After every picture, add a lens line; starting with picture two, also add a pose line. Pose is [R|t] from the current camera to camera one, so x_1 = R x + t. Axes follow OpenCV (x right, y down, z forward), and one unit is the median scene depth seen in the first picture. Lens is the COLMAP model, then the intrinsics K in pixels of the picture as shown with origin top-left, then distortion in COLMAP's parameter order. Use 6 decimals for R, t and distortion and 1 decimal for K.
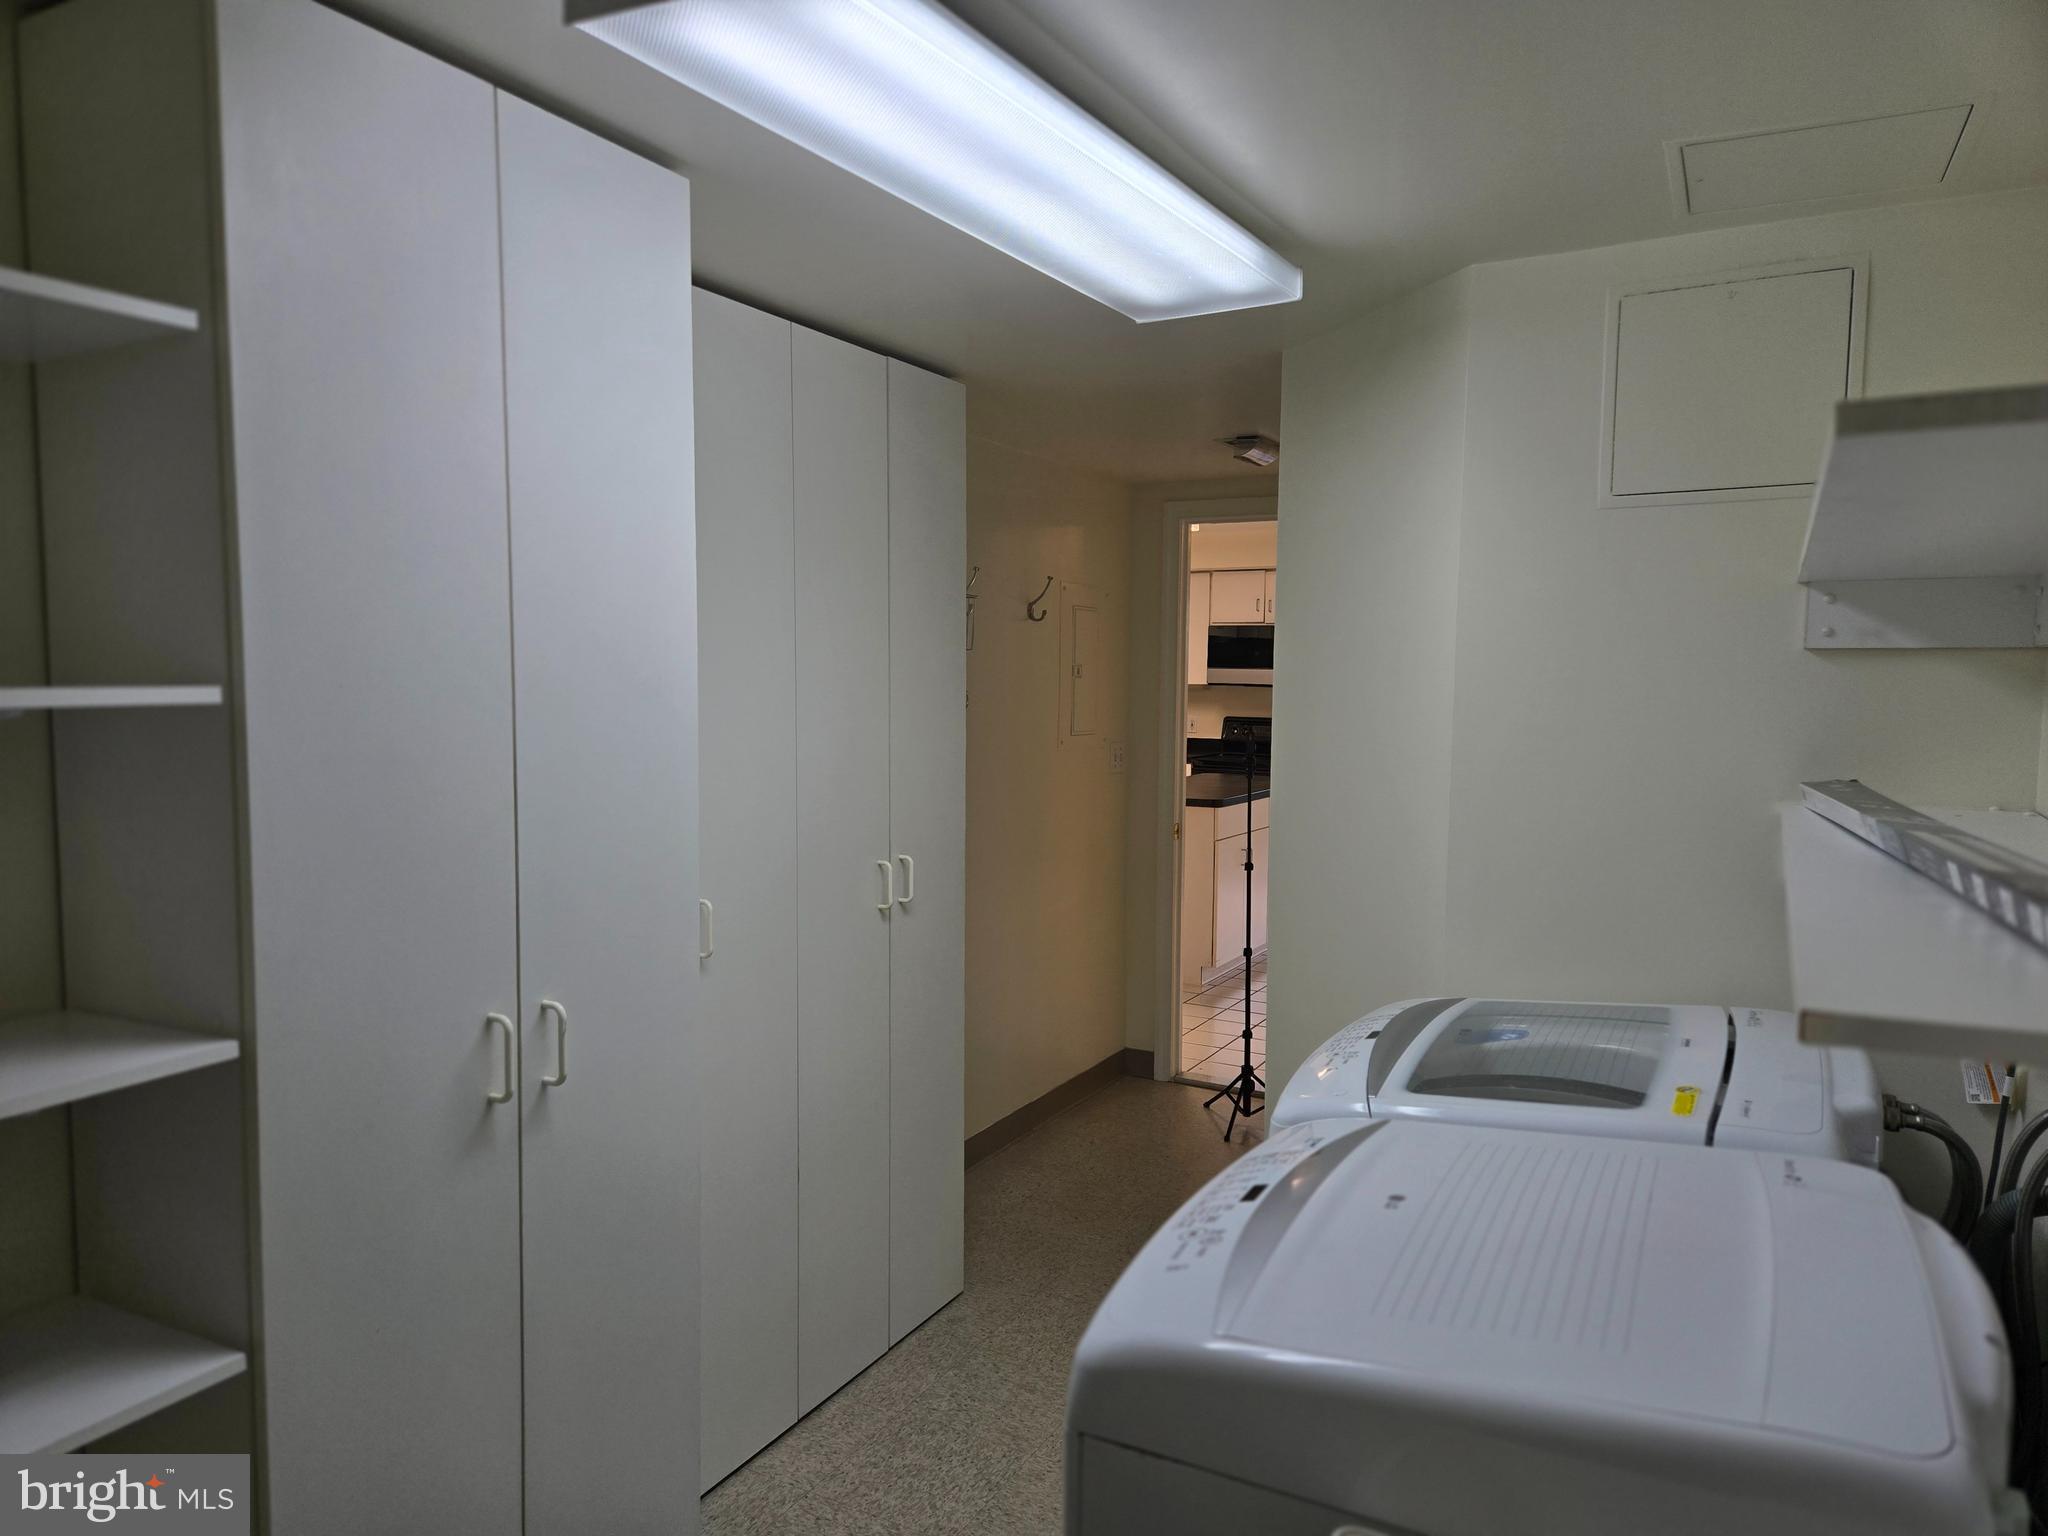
lens RADIAL K [[1360.7, 0, 1020.4], [0, 1360.7, 769.4], [0, 0, 1]] dist [0.072963, -0.058502]
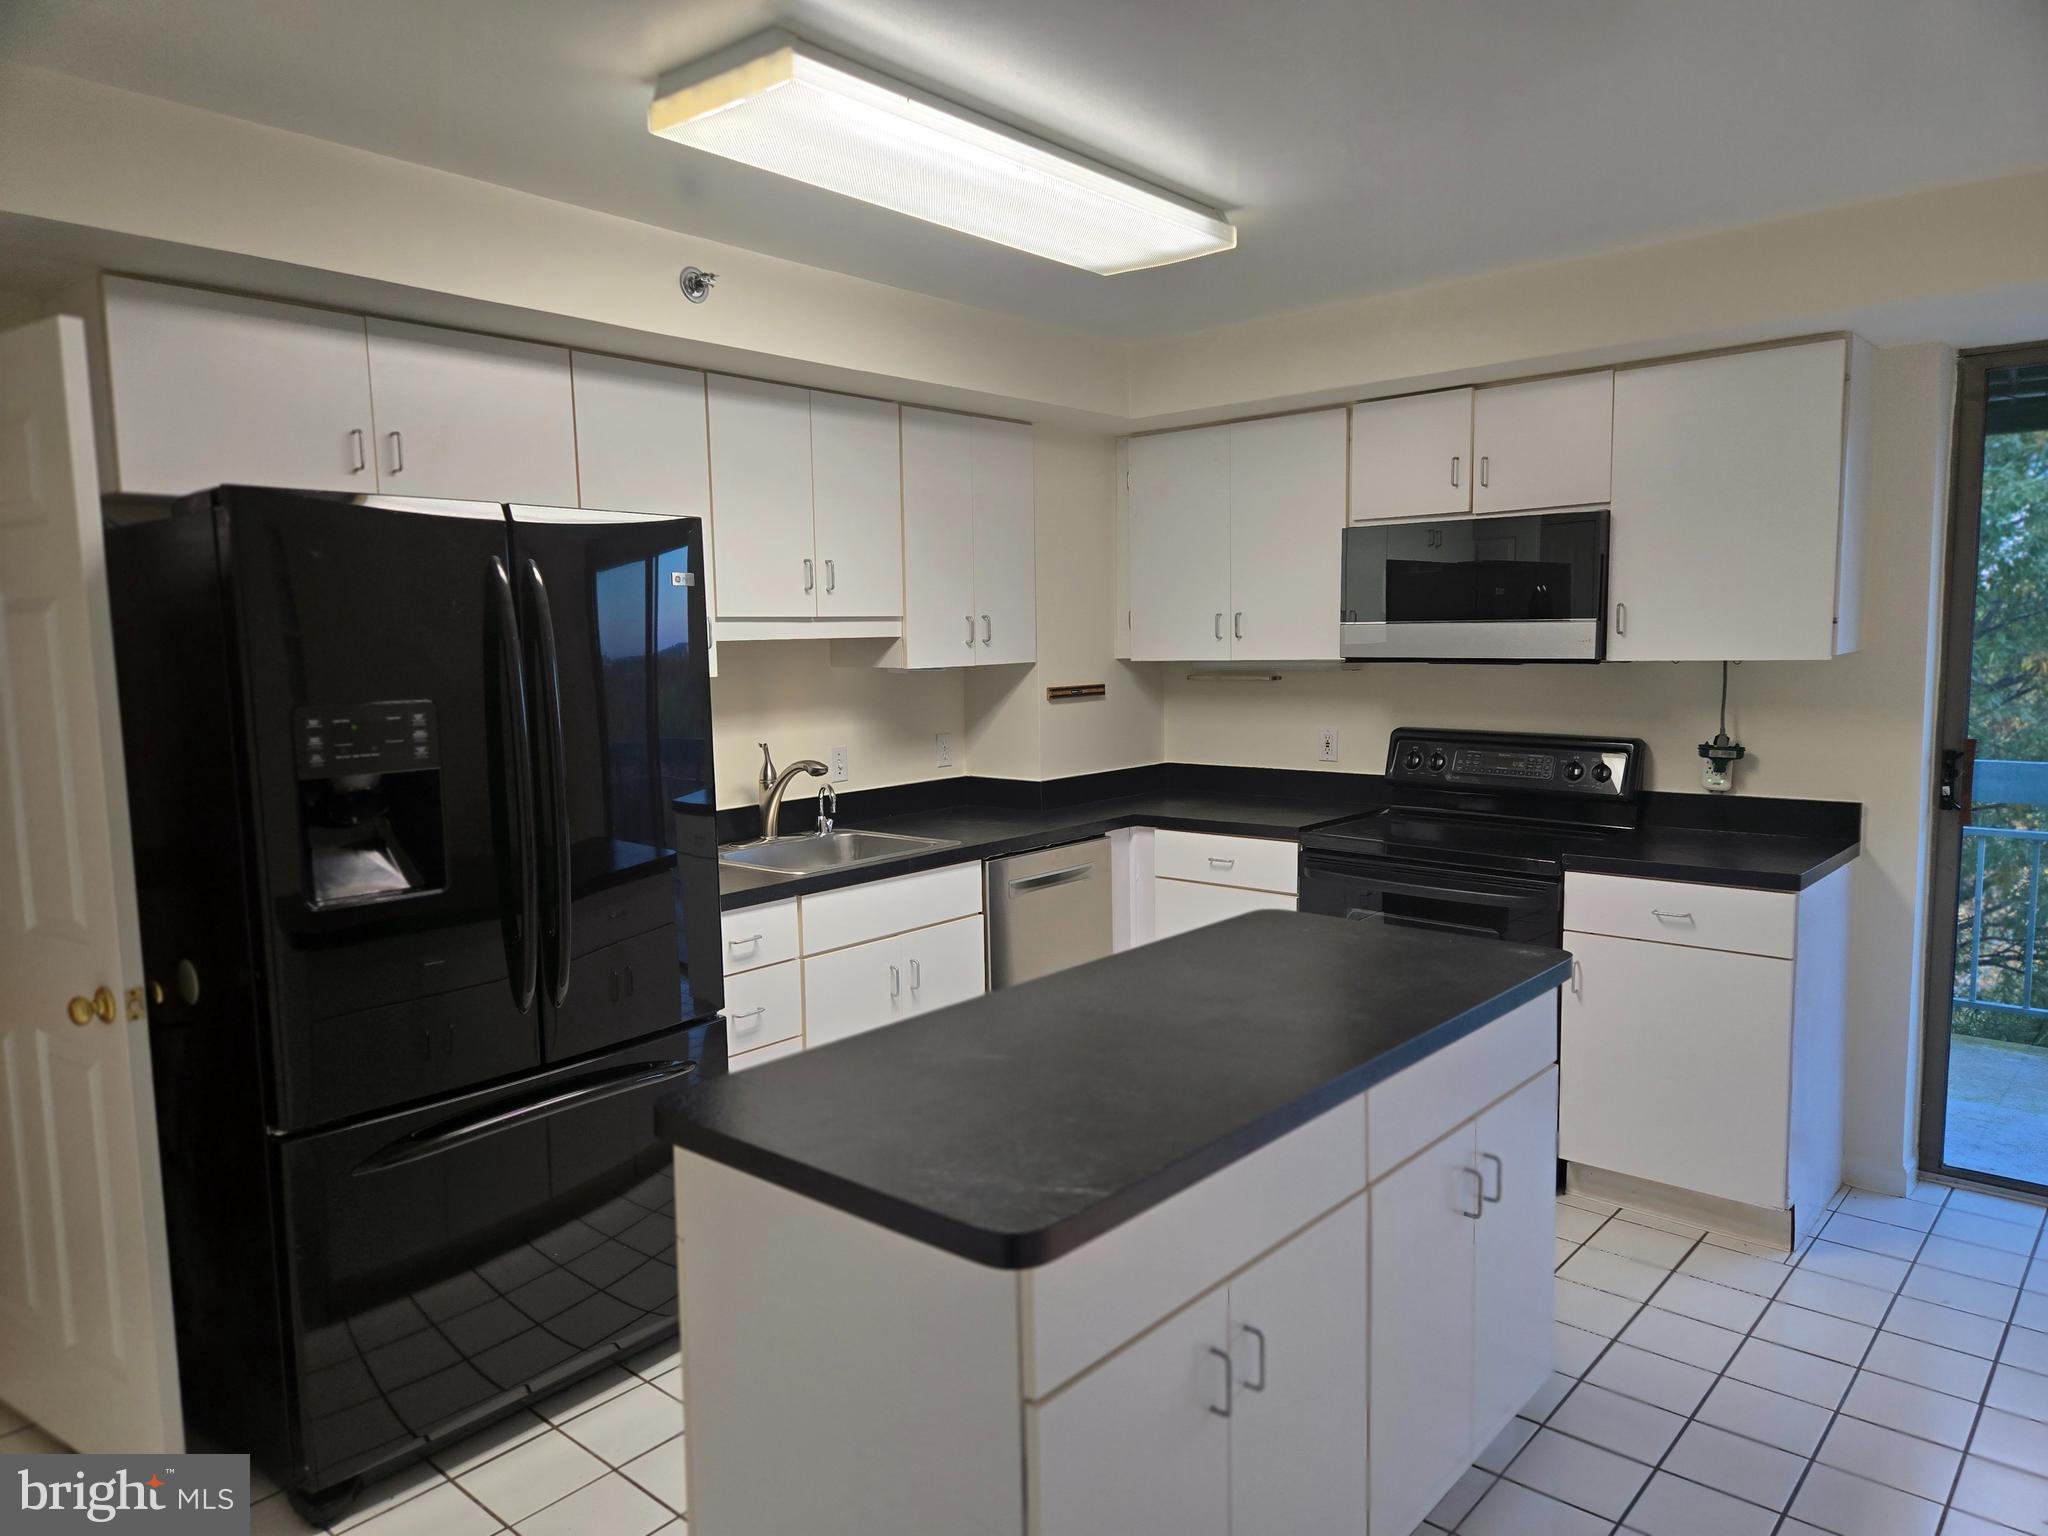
lens RADIAL K [[1360.7, 0, 1013.1], [0, 1360.7, 774.6], [0, 0, 1]] dist [0.072963, -0.058502]
pose [[0.974675, -0.006967, -0.223518, 0.131637], [0.013964, 0.999460, 0.029740, -0.039436], [0.223190, -0.032108, 0.974246, 0.534825]]
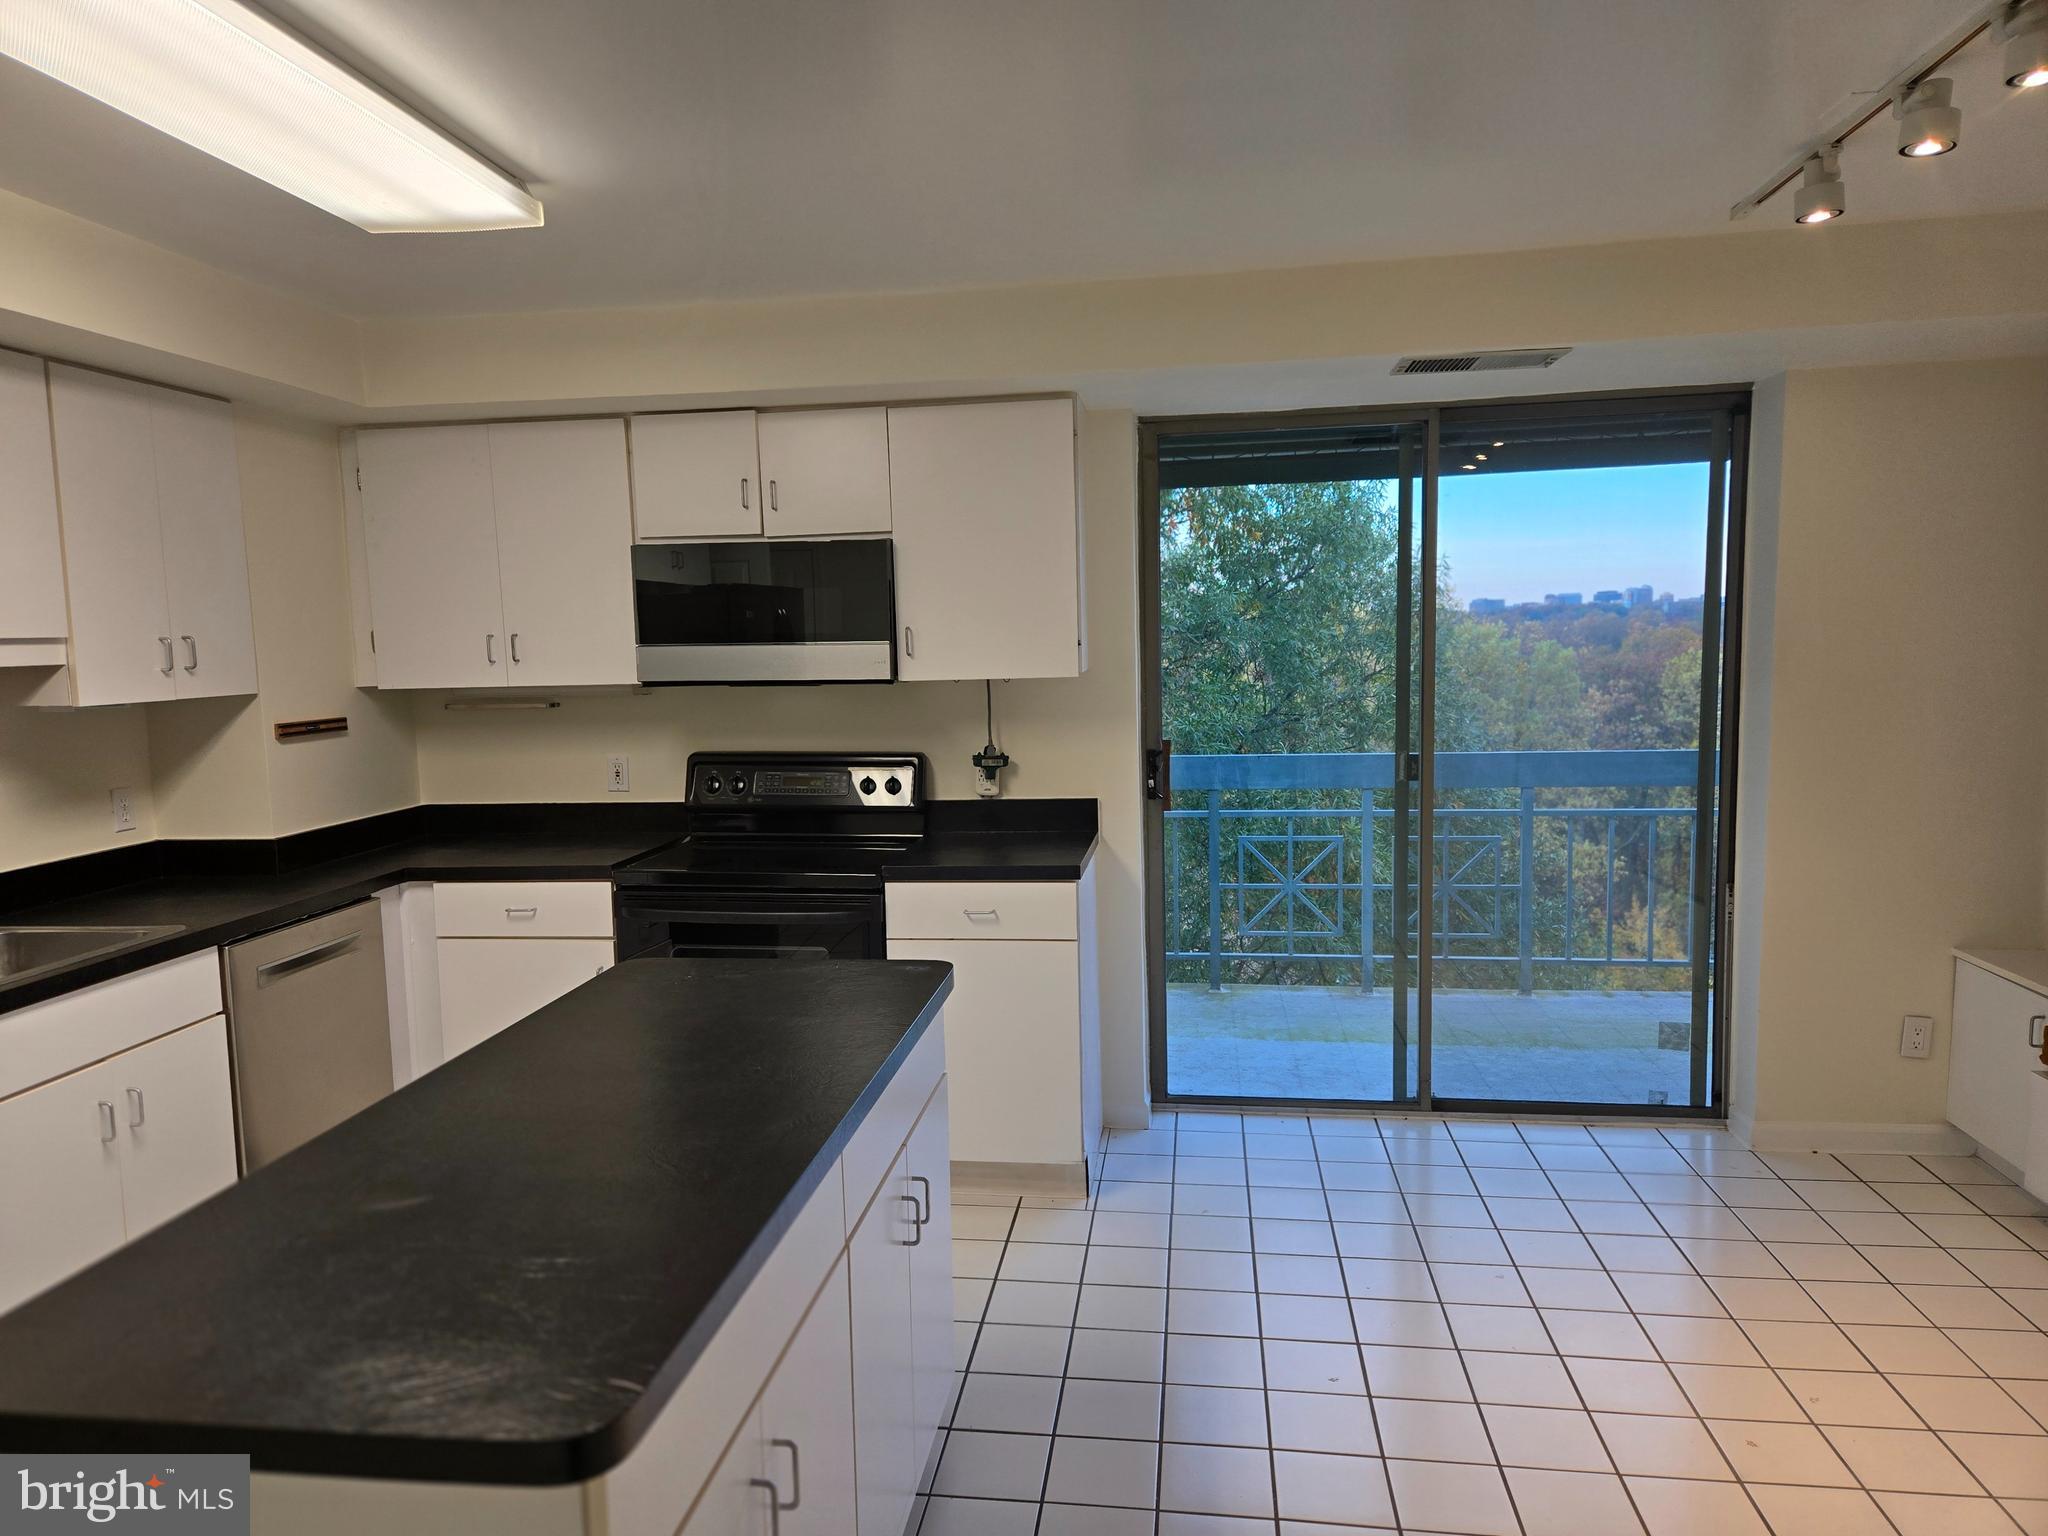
lens RADIAL K [[1360.7, 0, 1007.6], [0, 1360.7, 778.6], [0, 0, 1]] dist [0.072963, -0.058502]
pose [[0.936337, -0.072248, 0.343588, 0.095573], [0.062517, 0.997269, 0.039331, -0.042526], [-0.345491, -0.015347, 0.938297, 0.558185]]
